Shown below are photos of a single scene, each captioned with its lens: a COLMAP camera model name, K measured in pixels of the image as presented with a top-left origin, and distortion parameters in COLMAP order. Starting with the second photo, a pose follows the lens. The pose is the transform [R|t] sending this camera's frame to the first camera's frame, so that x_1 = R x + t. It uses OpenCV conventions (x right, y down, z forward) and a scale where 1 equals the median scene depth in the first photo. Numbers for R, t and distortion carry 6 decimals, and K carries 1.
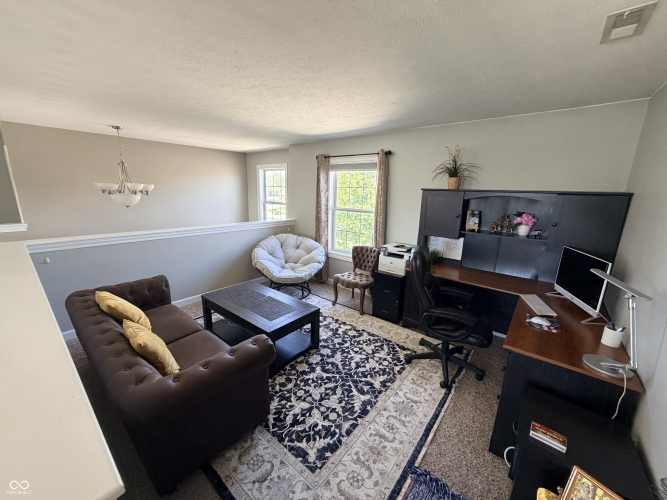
lens RADIAL K [[266.1, 0, 330.4], [0, 266.1, 249.9], [0, 0, 1]] dist [0.001583, -0.000069]
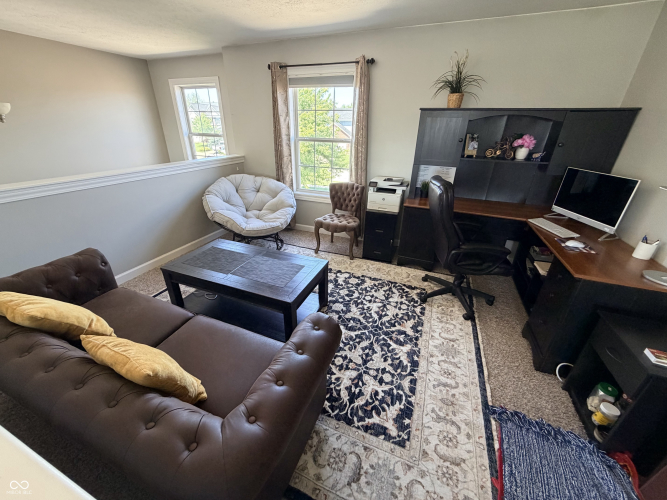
lens RADIAL K [[266.1, 0, 330.4], [0, 266.1, 249.9], [0, 0, 1]] dist [0.001583, -0.000069]
pose [[0.953675, -0.138940, 0.266832, -0.253847], [0.075535, 0.969138, 0.234663, -0.012512], [-0.291201, -0.203637, 0.934737, 0.219208]]
